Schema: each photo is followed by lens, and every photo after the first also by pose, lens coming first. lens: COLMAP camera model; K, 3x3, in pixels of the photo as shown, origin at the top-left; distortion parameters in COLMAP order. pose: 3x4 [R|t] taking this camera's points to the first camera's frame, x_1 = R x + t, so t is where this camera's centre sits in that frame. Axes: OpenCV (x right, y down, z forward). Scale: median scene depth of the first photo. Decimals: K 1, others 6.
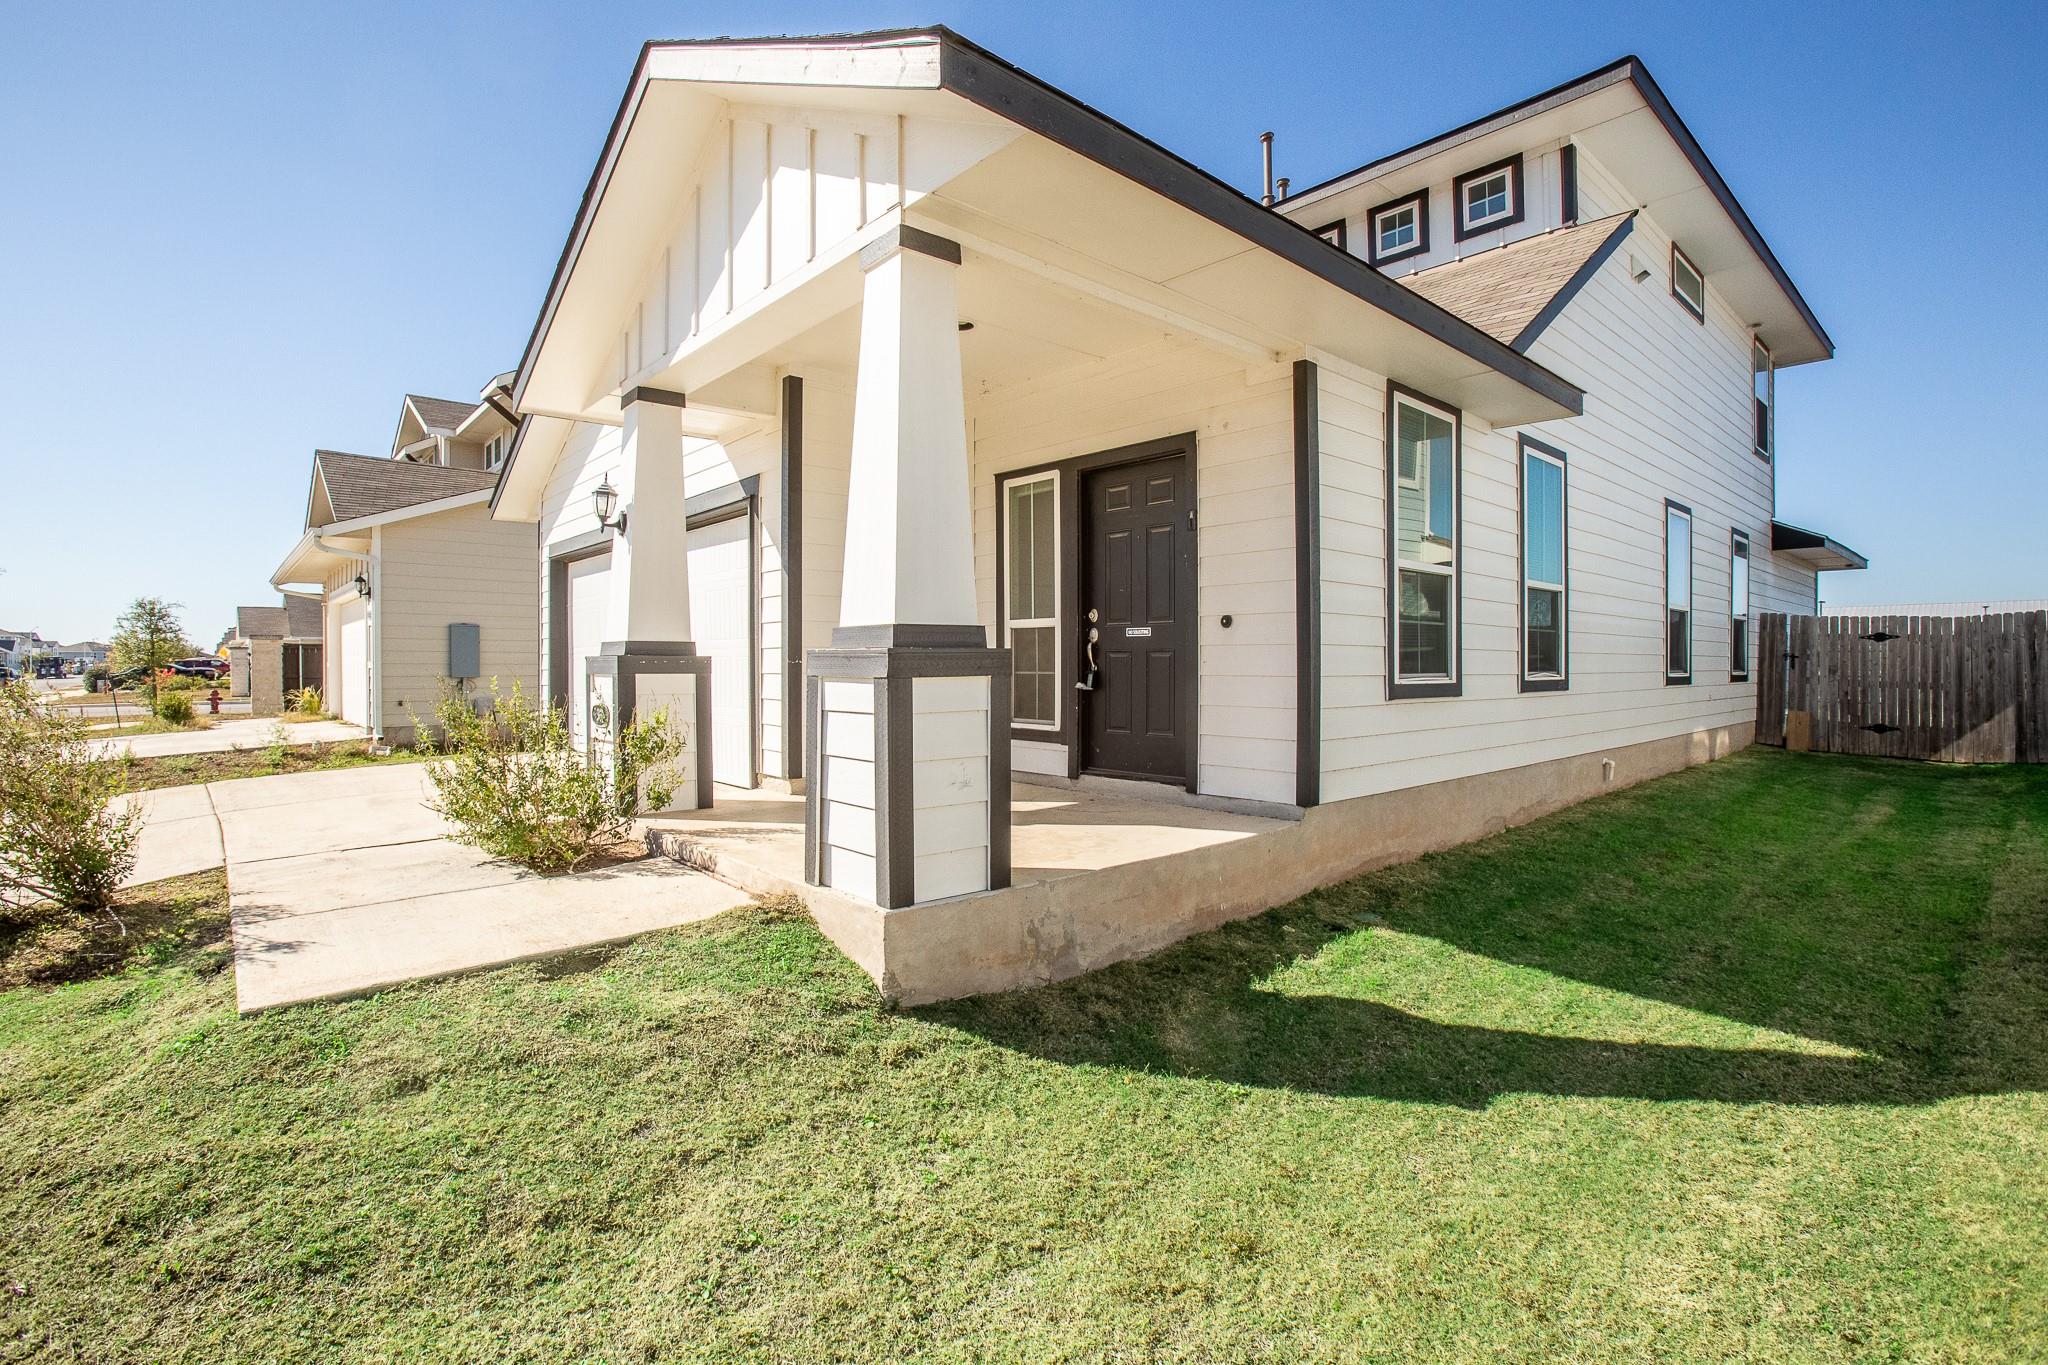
lens RADIAL K [[926.4, 0, 997.9], [0, 926.4, 659.1], [0, 0, 1]] dist [-0.007146, -0.000391]
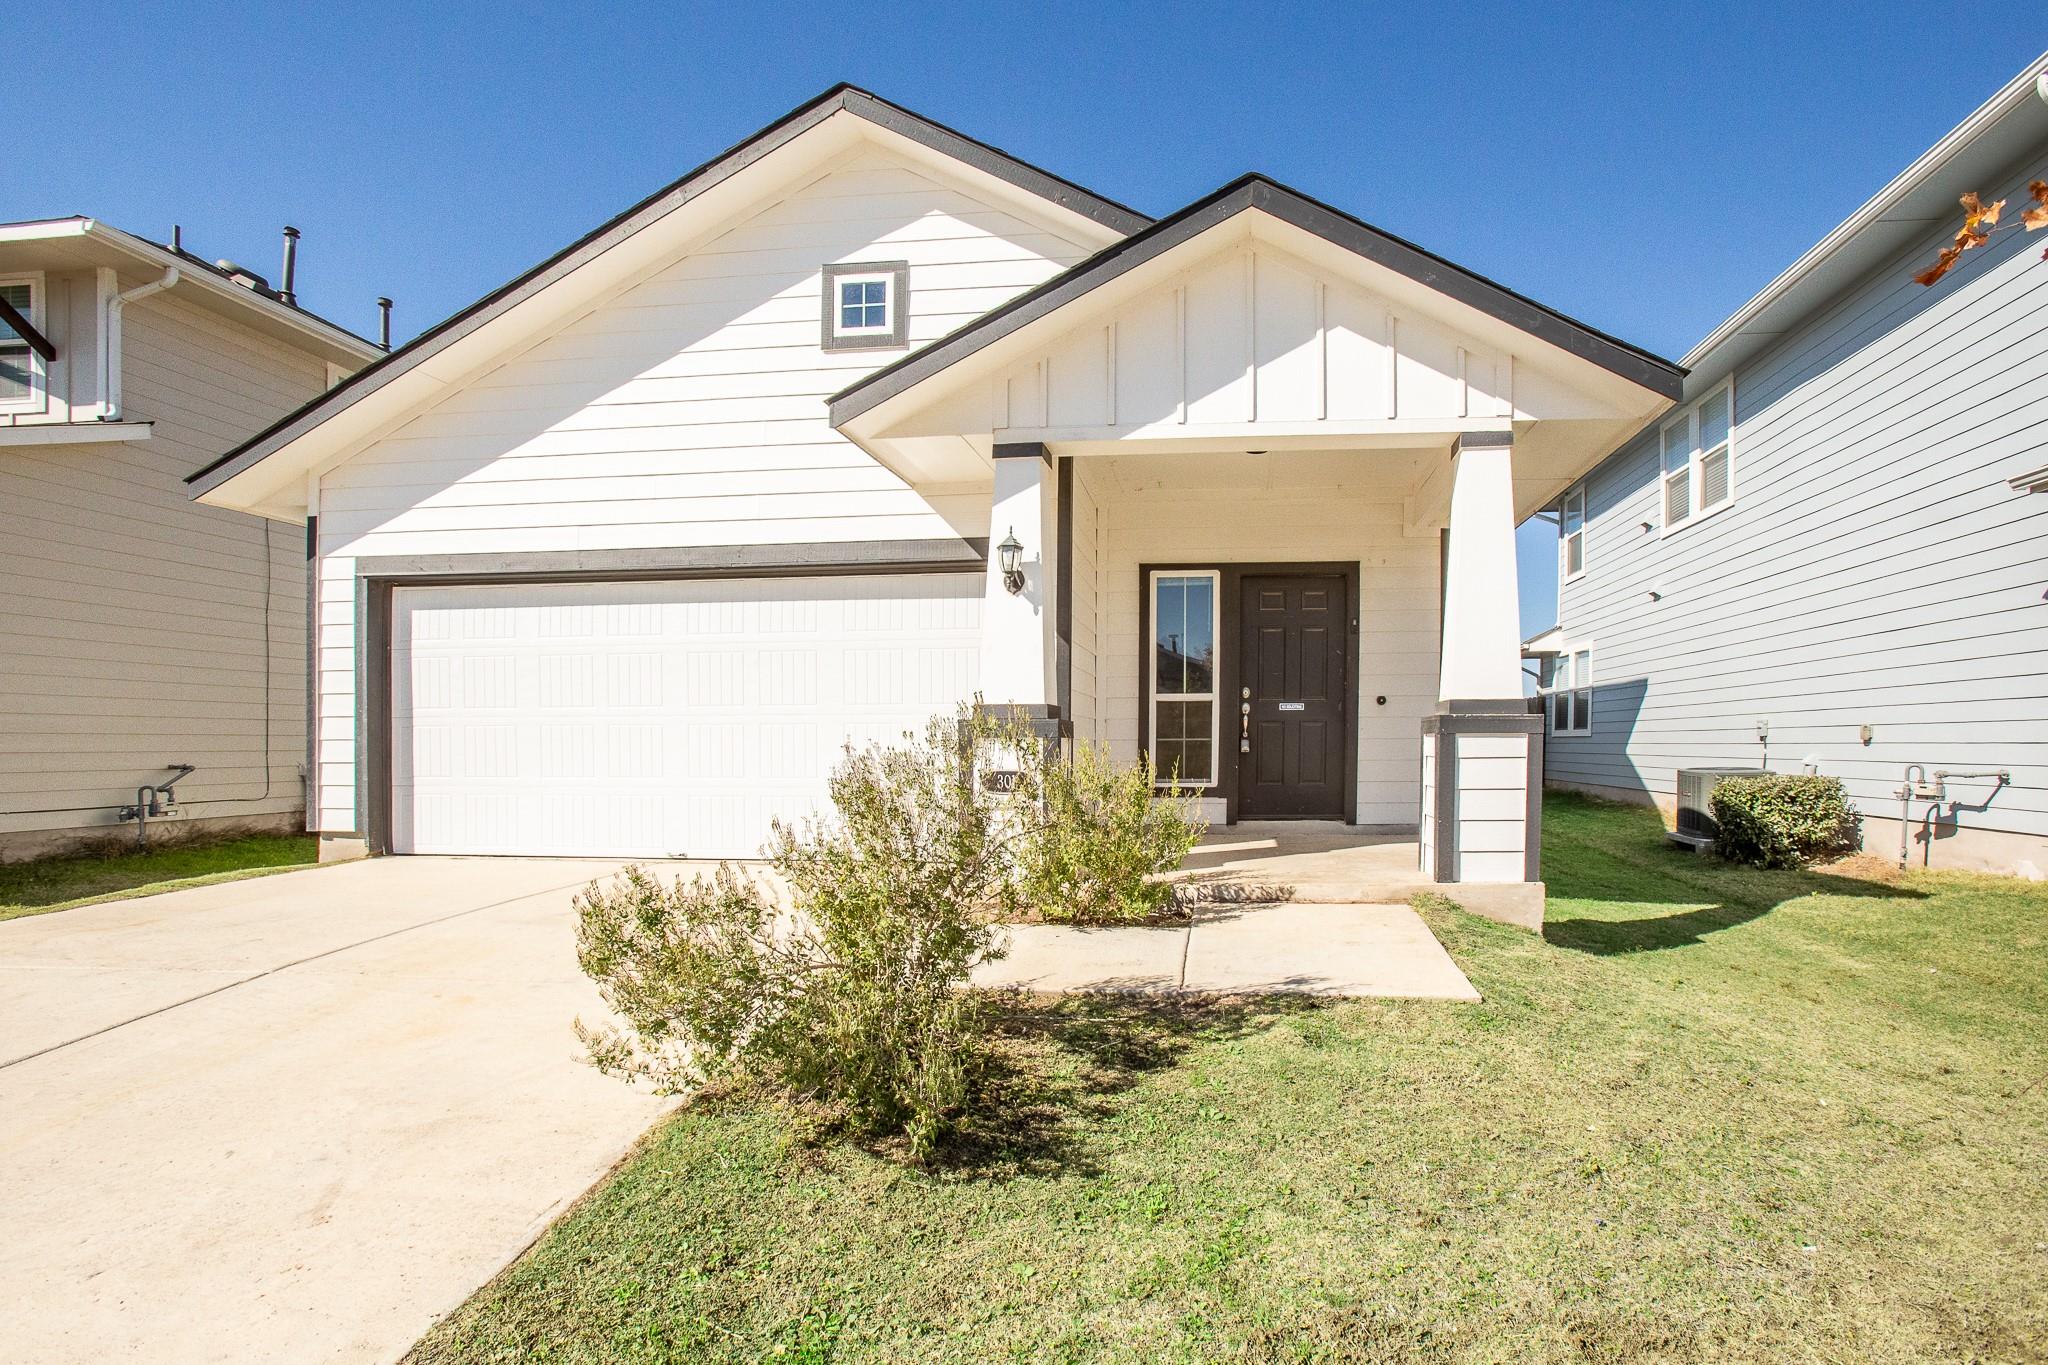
lens RADIAL K [[979.5, 0, 1030.2], [0, 979.5, 745.1], [0, 0, 1]] dist [-0.080735, -0.000151]
pose [[0.777649, -0.003181, 0.628690, -0.940120], [-0.003019, 0.999957, 0.008794, 0.012895], [-0.628691, -0.008737, 0.777606, 0.167525]]
